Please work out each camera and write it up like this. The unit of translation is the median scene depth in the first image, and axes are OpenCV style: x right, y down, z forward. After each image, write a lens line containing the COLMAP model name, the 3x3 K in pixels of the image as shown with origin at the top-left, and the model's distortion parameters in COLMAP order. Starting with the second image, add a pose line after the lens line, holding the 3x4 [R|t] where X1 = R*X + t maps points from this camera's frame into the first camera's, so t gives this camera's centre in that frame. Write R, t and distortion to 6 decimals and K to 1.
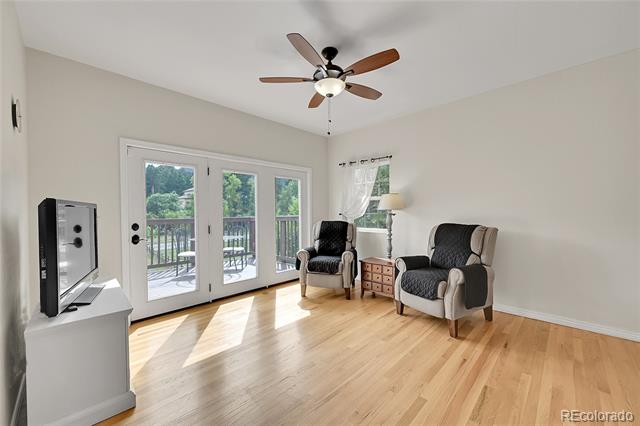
lens RADIAL K [[252.4, 0, 321.4], [0, 252.4, 215.0], [0, 0, 1]] dist [-0.000090, 0.000102]
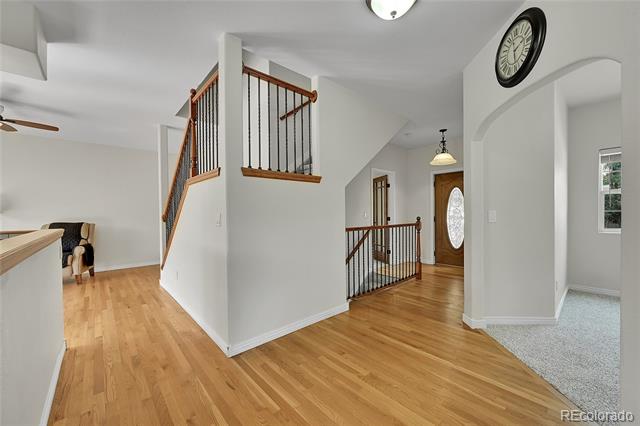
lens RADIAL K [[254.6, 0, 324.6], [0, 254.6, 214.7], [0, 0, 1]] dist [0.000958, -0.000152]
pose [[0.067765, -0.000501, 0.997701, -0.974238], [0.020662, 0.999786, -0.000901, 0.024131], [-0.997487, 0.020675, 0.067761, -0.725596]]
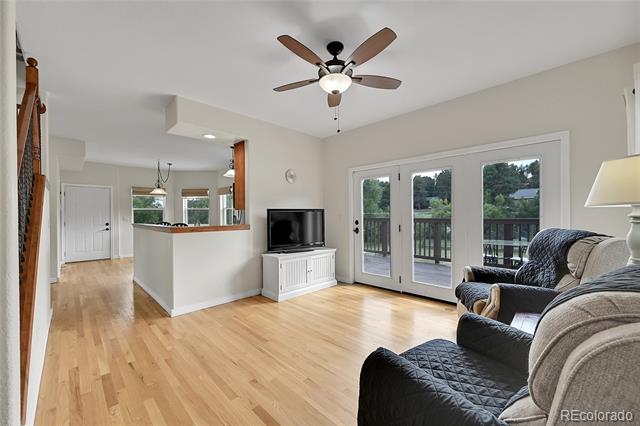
lens RADIAL K [[254.6, 0, 324.6], [0, 254.6, 214.7], [0, 0, 1]] dist [0.000958, -0.000152]
pose [[-0.009418, 0.008843, -0.999917, 0.812292], [-0.003060, 0.999956, 0.008872, -0.013469], [0.999951, 0.003143, -0.009391, 0.784284]]
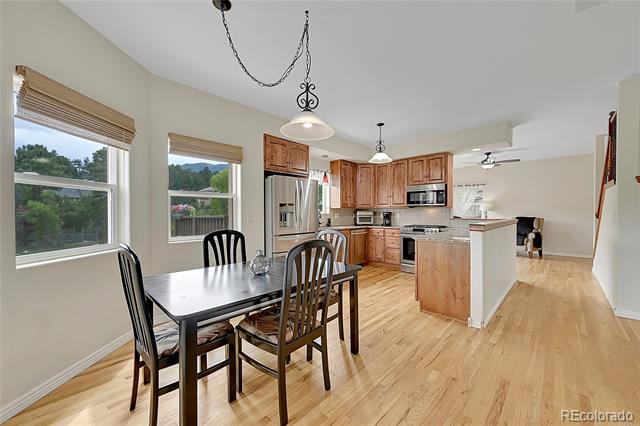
lens RADIAL K [[252.4, 0, 321.4], [0, 252.4, 215.0], [0, 0, 1]] dist [-0.000090, 0.000102]
pose [[0.999955, 0.005166, 0.007918, -1.446897], [-0.005149, 0.999984, -0.002209, 0.035292], [-0.007929, 0.002168, 0.999966, -1.391884]]
